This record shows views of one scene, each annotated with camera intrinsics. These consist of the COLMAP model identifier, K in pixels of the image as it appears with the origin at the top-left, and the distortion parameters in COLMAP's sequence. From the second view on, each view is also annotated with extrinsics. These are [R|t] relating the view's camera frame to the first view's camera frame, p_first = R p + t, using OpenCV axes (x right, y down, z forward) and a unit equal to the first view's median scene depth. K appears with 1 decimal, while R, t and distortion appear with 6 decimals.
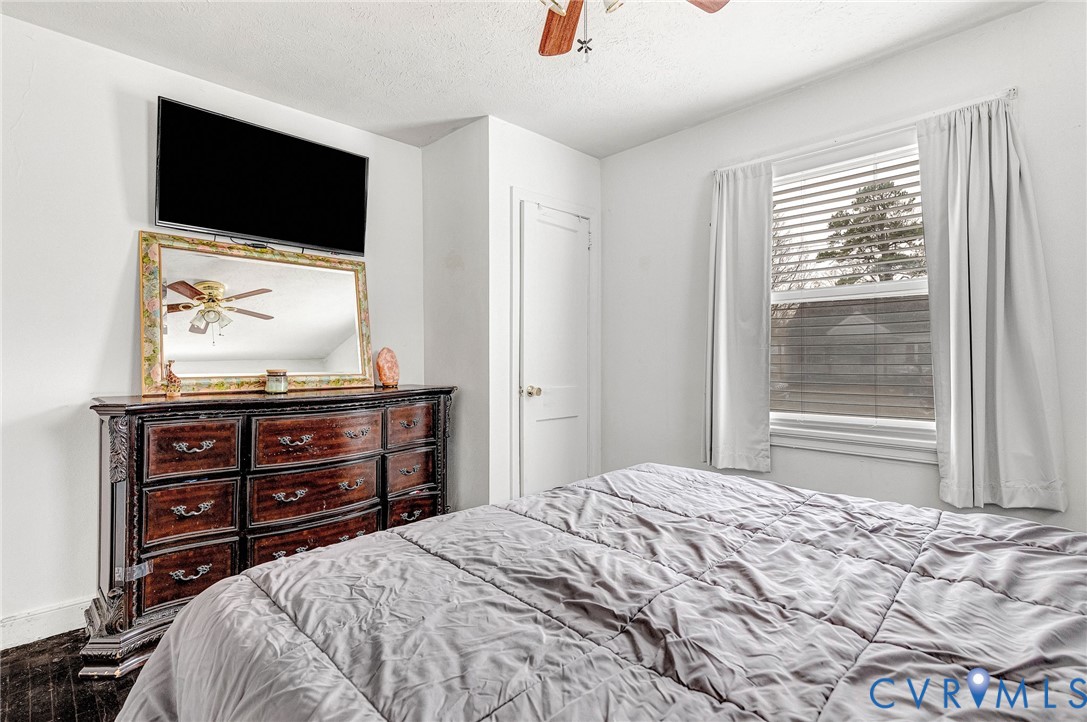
lens RADIAL K [[528.6, 0, 543.9], [0, 528.6, 359.3], [0, 0, 1]] dist [0.002966, 0.000919]
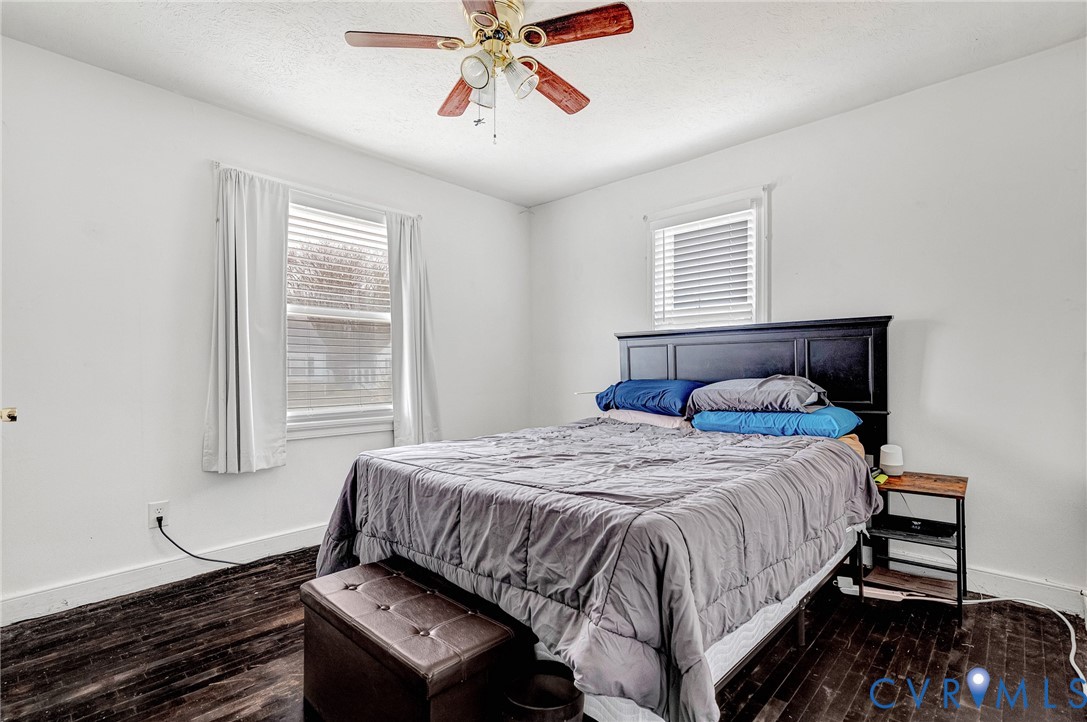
lens RADIAL K [[511.5, 0, 552.2], [0, 511.5, 367.7], [0, 0, 1]] dist [0.003623, 0.000324]
pose [[-0.048639, 0.000397, 0.998816, -0.685443], [-0.004868, 0.999988, -0.000634, 0.006886], [-0.998805, -0.004893, -0.048636, 0.501975]]
